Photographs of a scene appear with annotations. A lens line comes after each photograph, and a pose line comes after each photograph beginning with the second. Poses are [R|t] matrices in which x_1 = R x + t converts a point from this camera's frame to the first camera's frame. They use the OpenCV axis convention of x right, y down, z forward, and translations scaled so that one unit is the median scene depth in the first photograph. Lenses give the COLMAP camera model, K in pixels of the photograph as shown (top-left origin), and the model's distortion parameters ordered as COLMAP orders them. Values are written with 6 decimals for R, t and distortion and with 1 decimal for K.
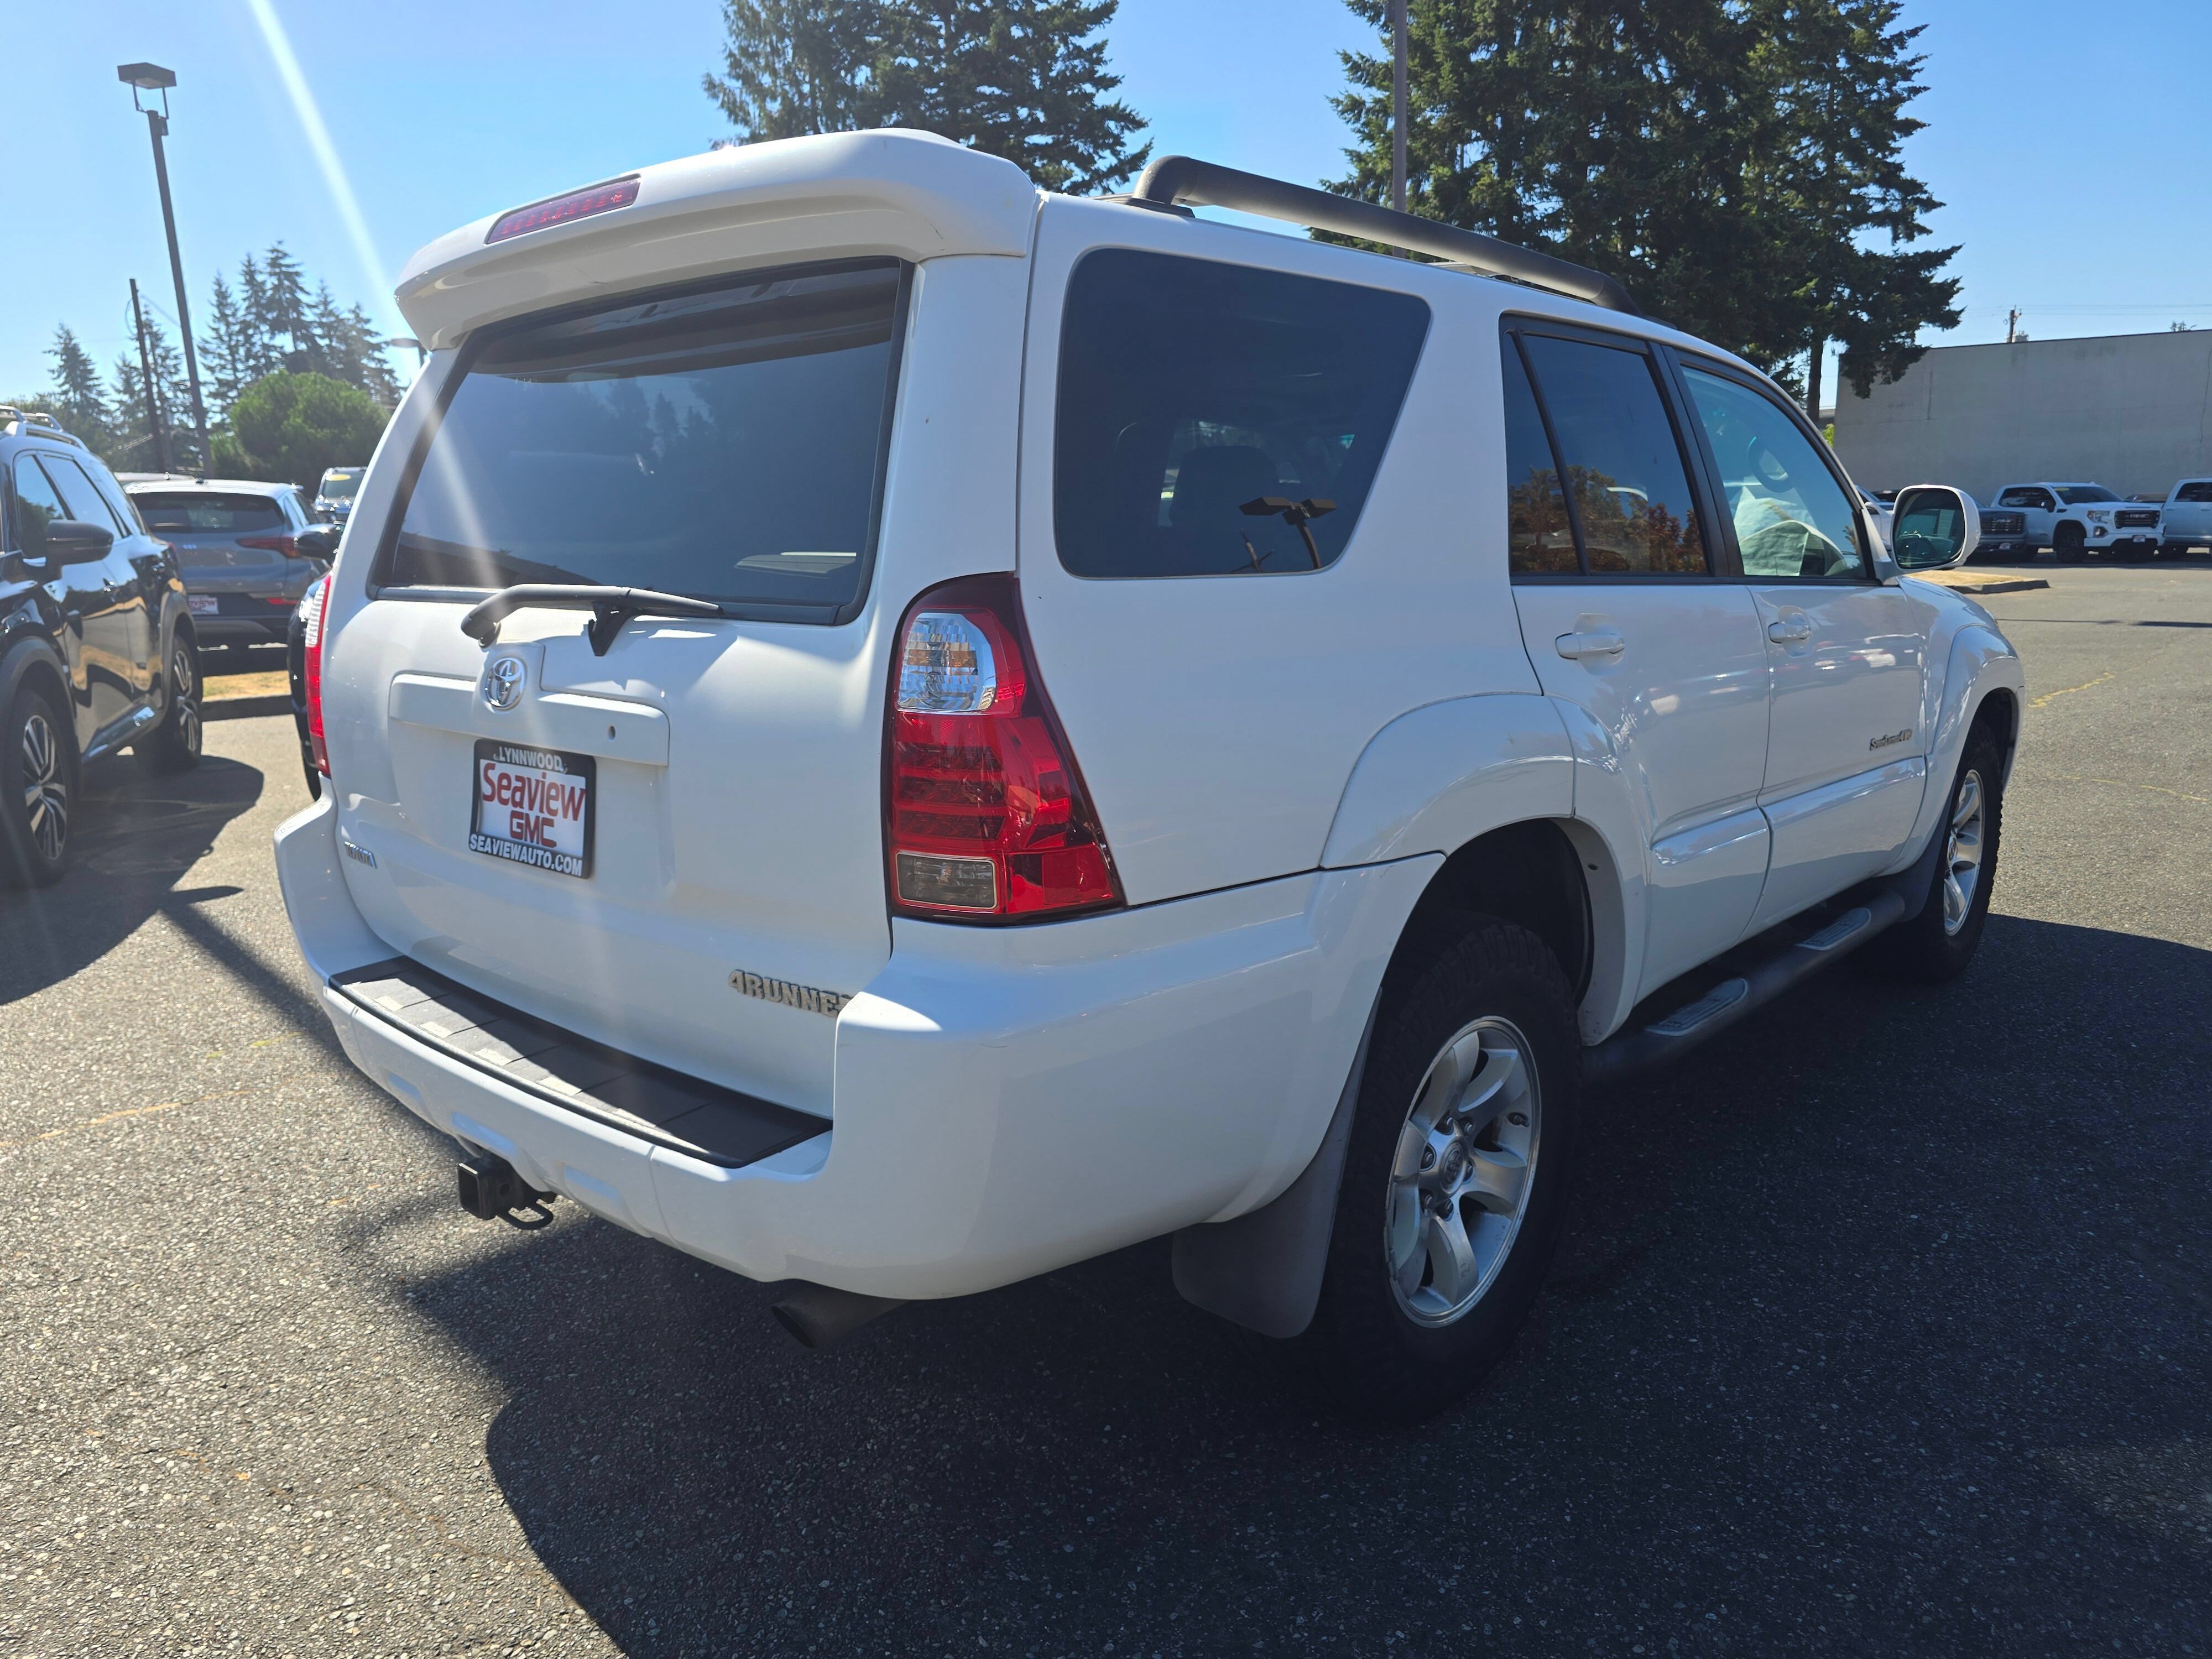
lens RADIAL K [[1546.1, 0, 1106.0], [0, 1546.1, 829.5], [0, 0, 1]] dist [0.005982, 0.002226]
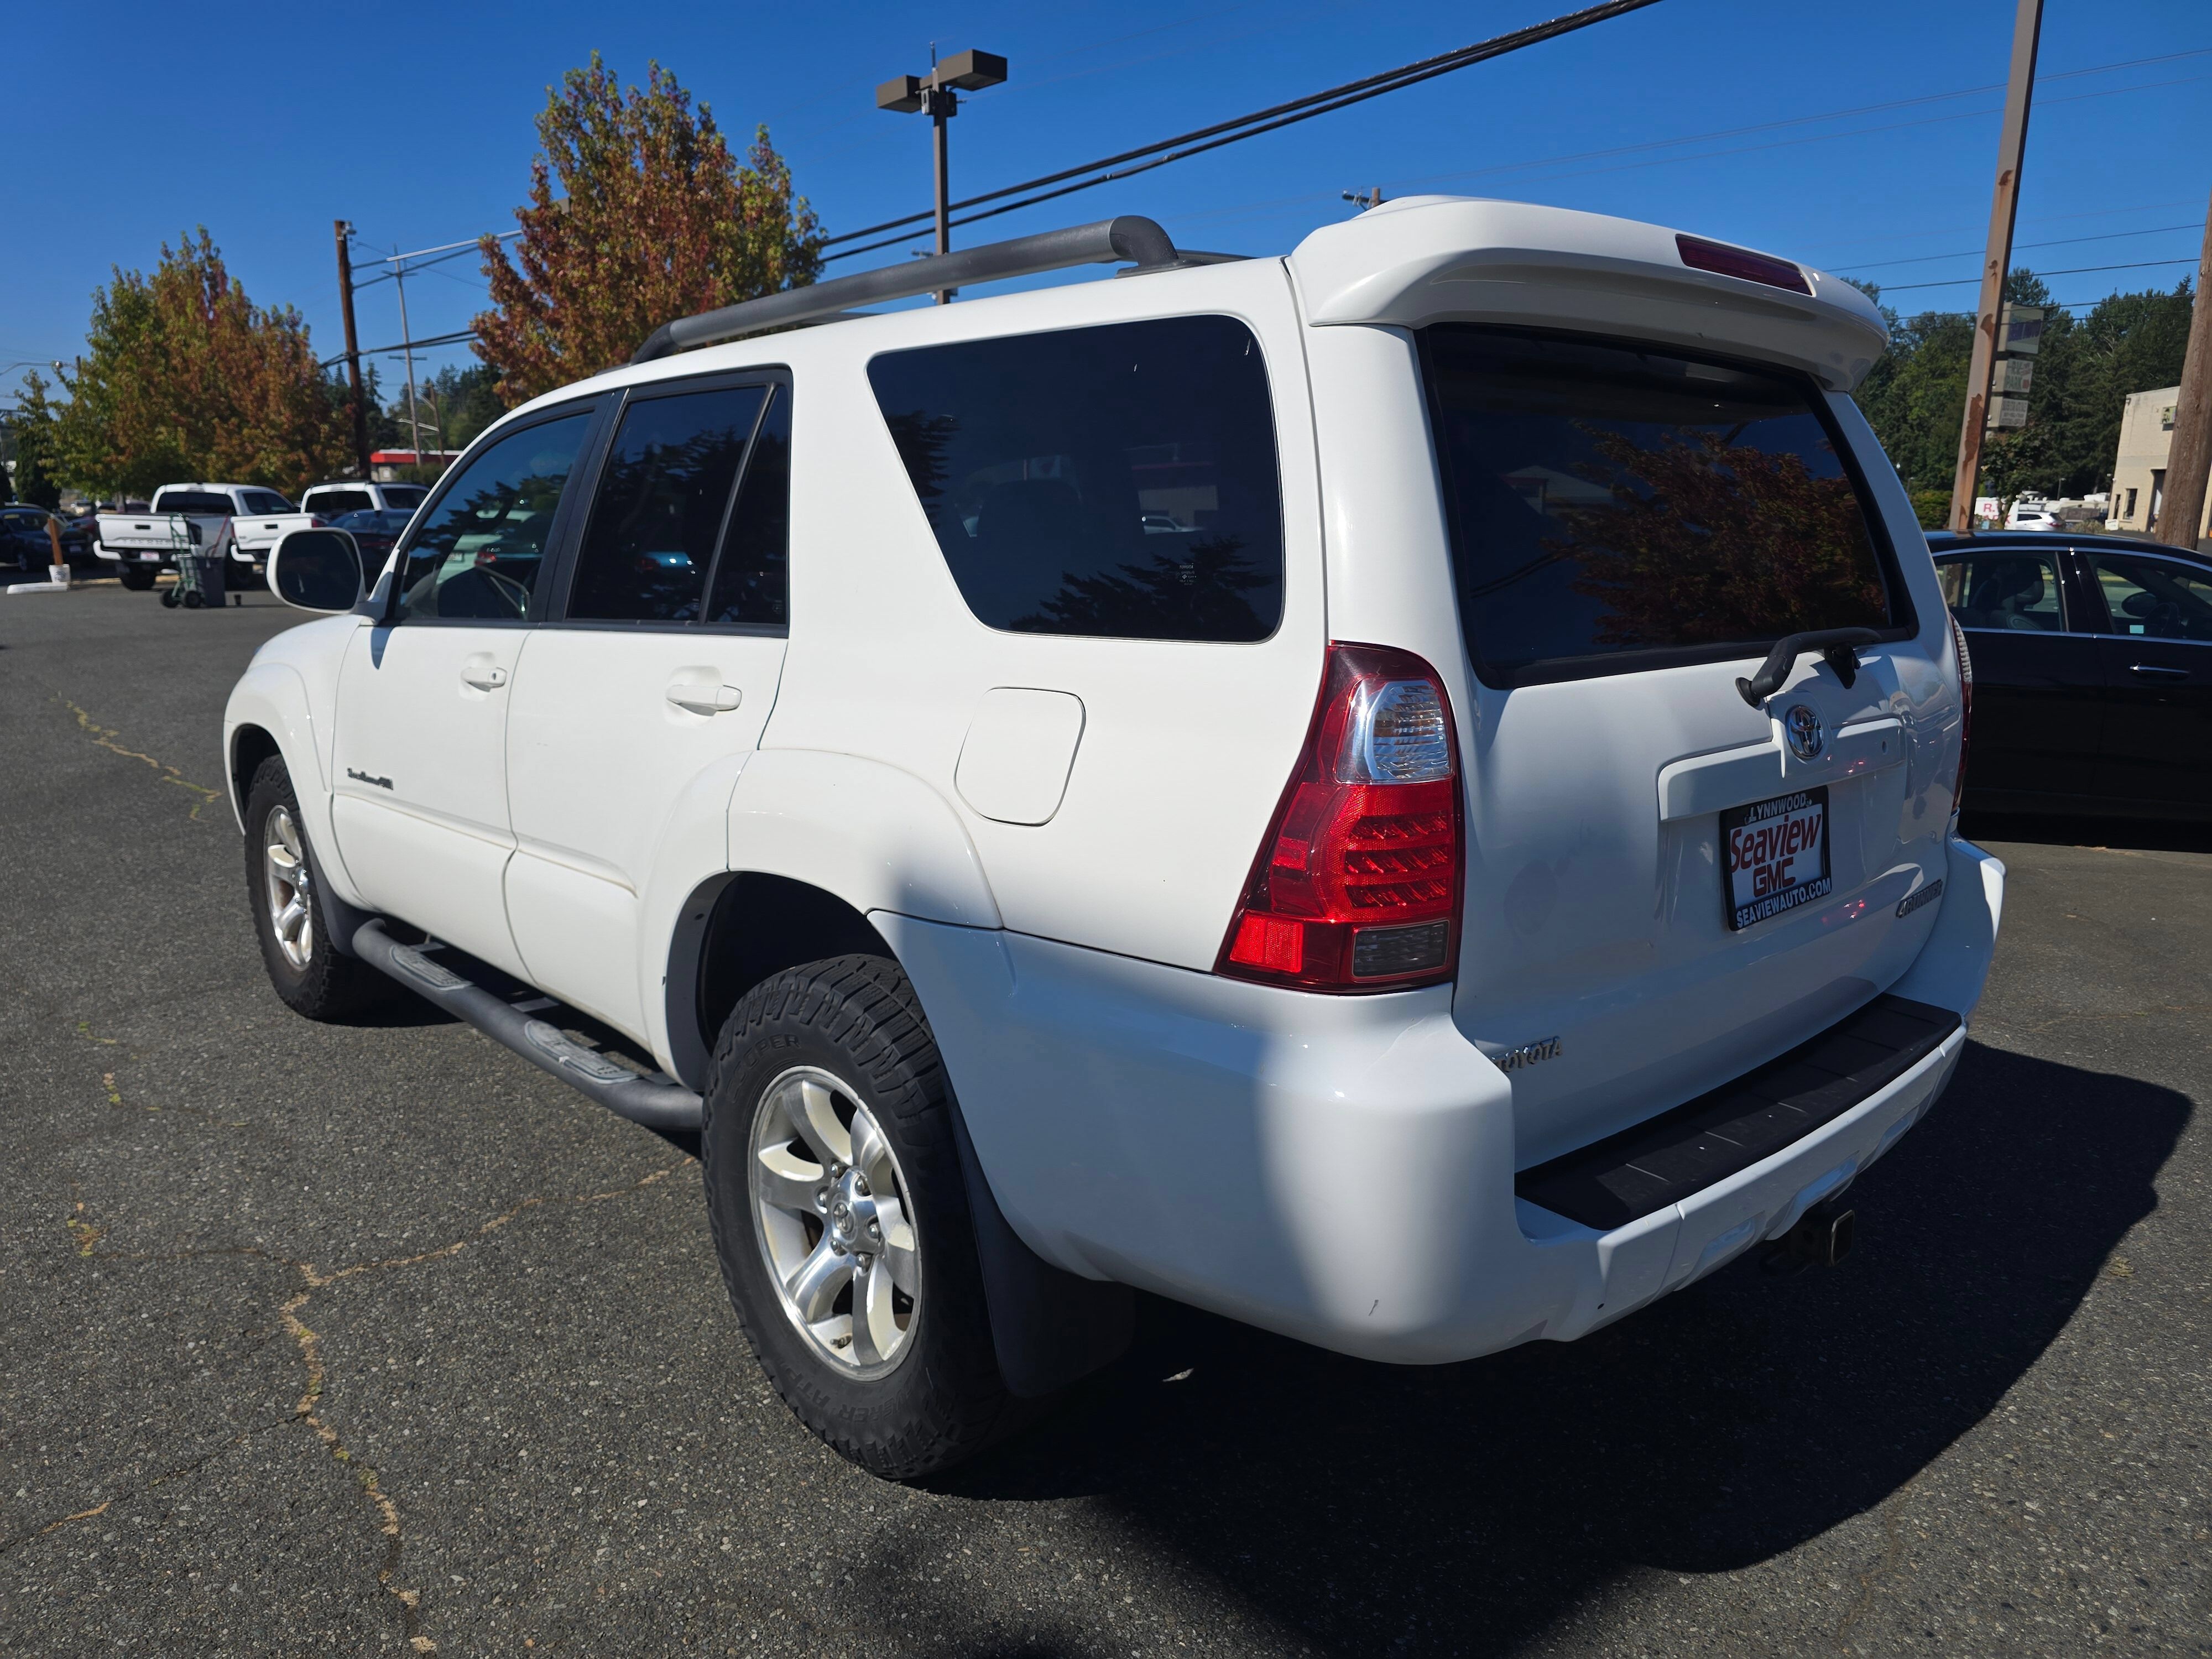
lens RADIAL K [[1491.6, 0, 1116.2], [0, 1491.6, 822.9], [0, 0, 1]] dist [0.026201, -0.003862]
pose [[0.094887, -0.176696, 0.979681, -1.359201], [0.187717, 0.969642, 0.156704, -0.266965], [-0.977629, 0.169034, 0.125175, 1.294466]]
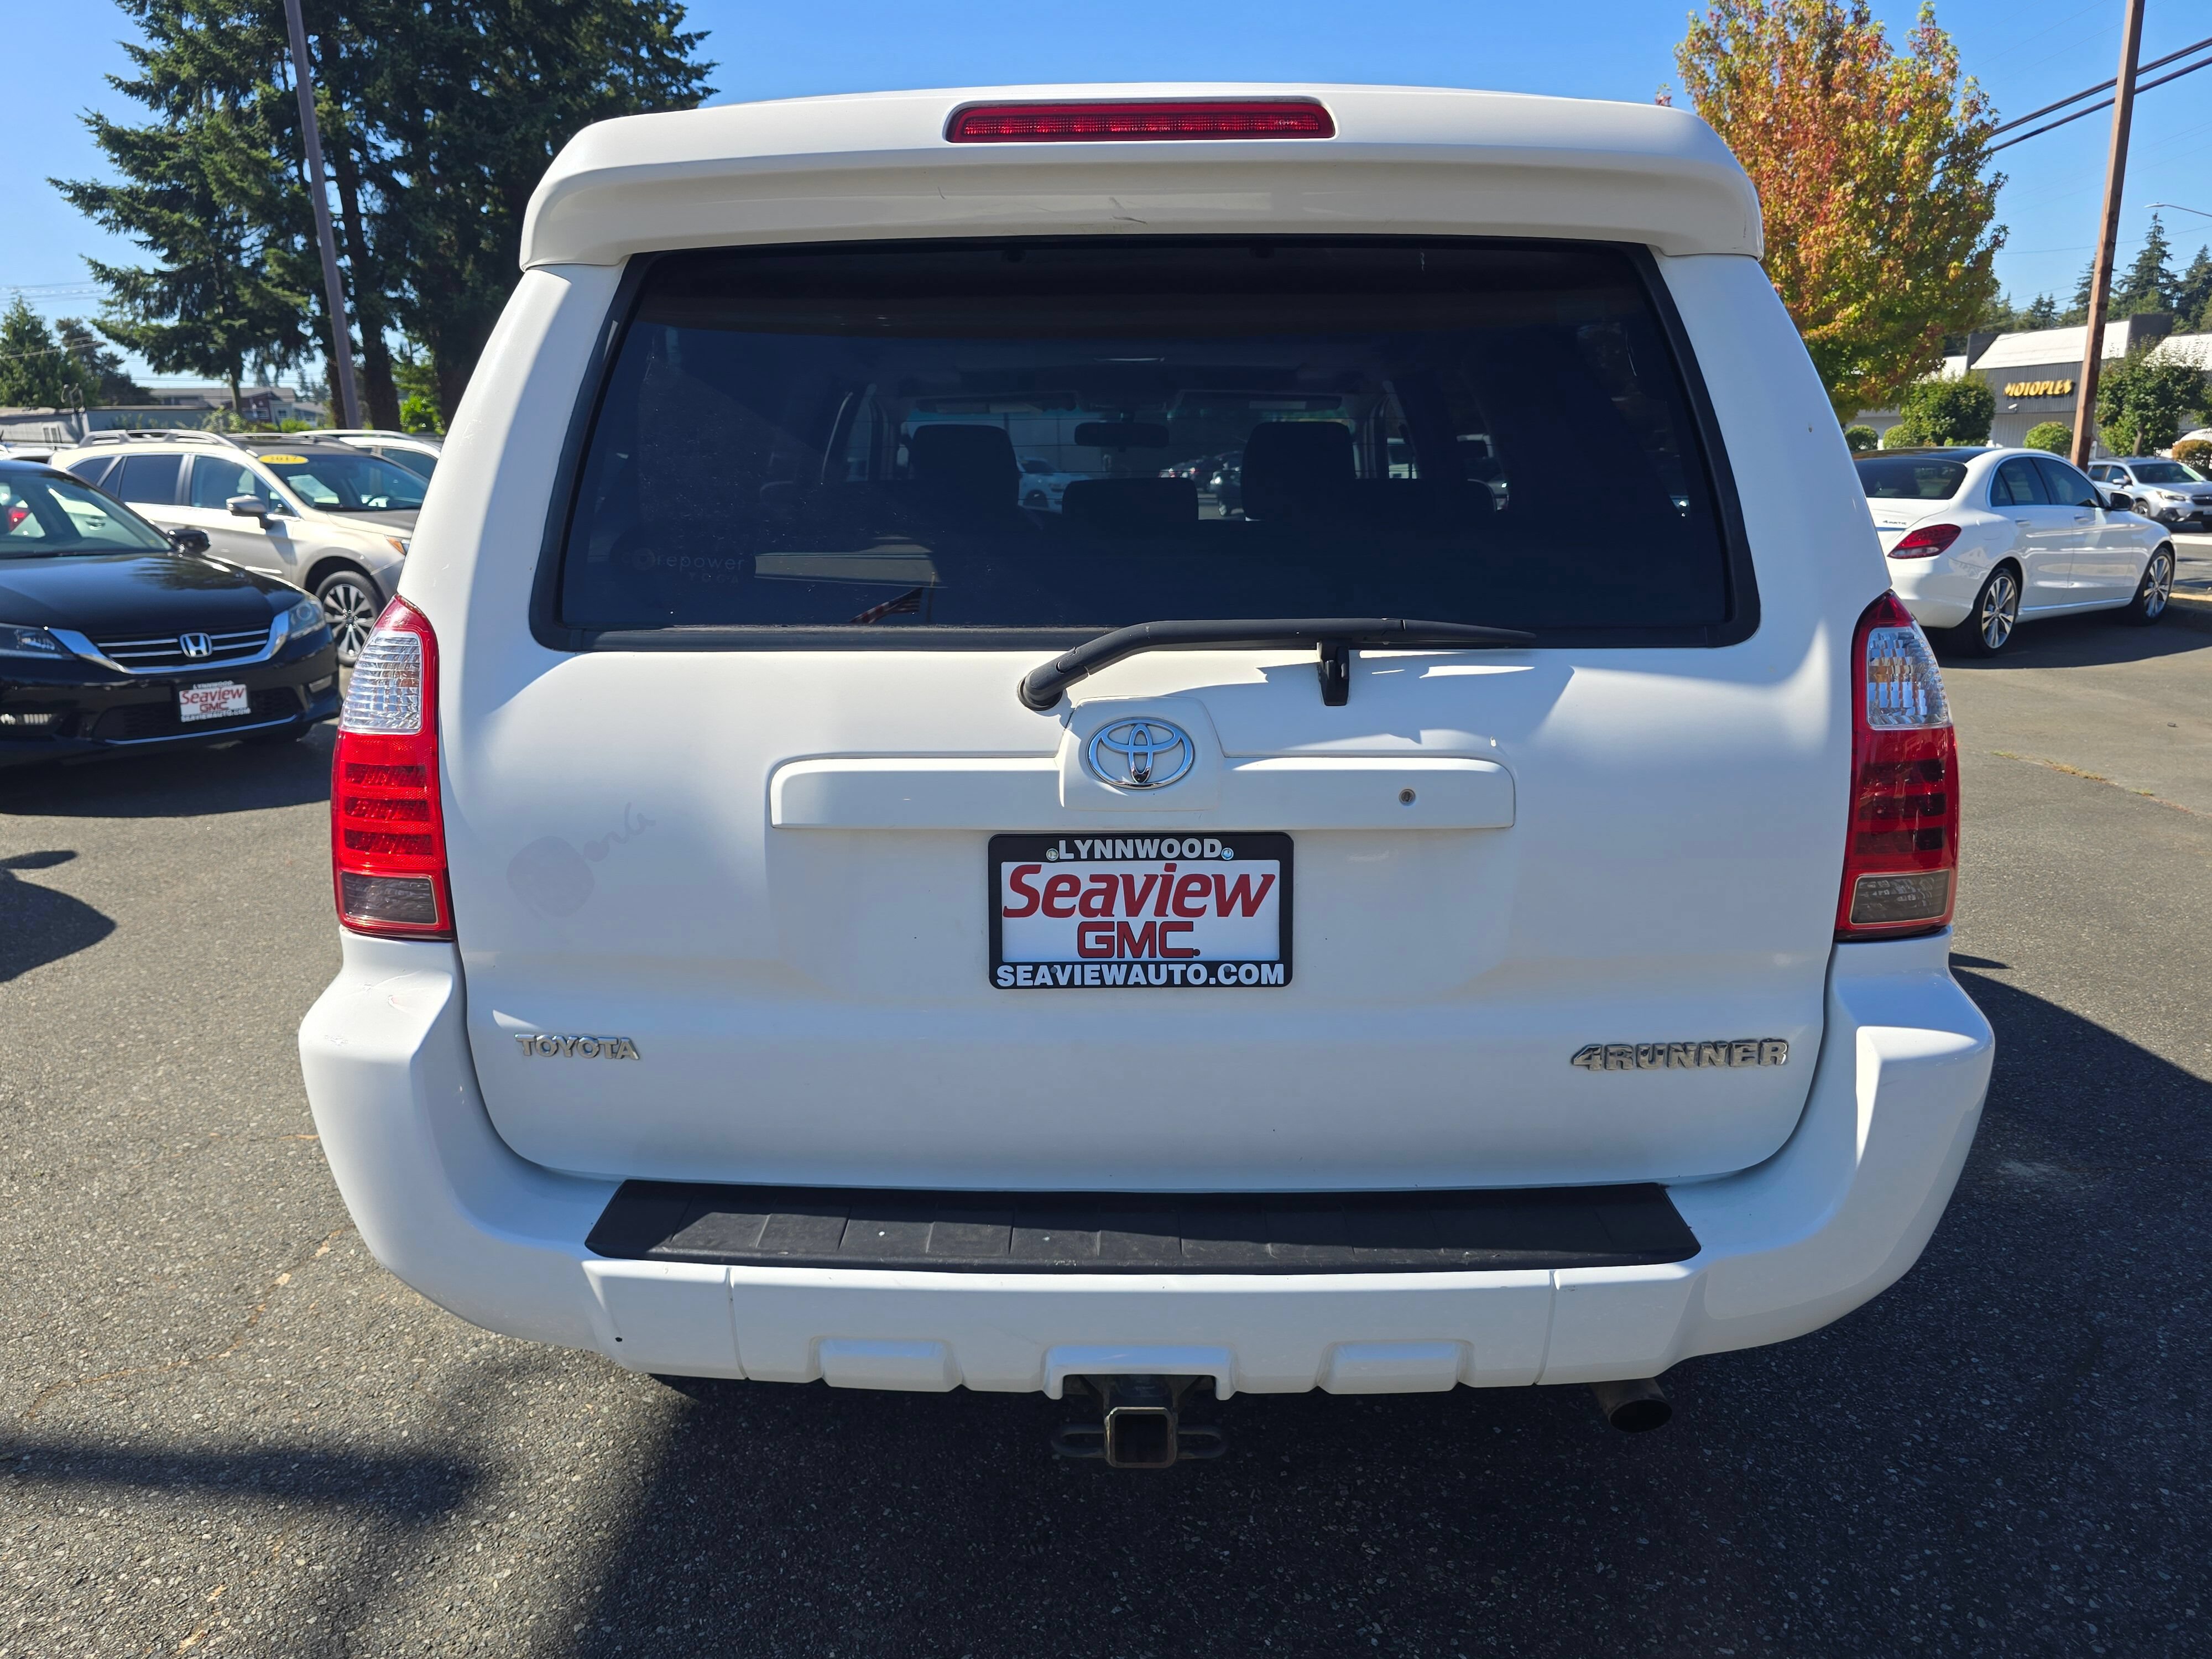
lens RADIAL K [[1487.1, 0, 1105.6], [0, 1487.1, 814.2], [0, 0, 1]] dist [0.089664, -0.082248]
pose [[0.750882, -0.135440, 0.646399, -0.850179], [0.122815, 0.990310, 0.064832, -0.111519], [-0.648916, 0.030706, 0.760240, 0.455114]]
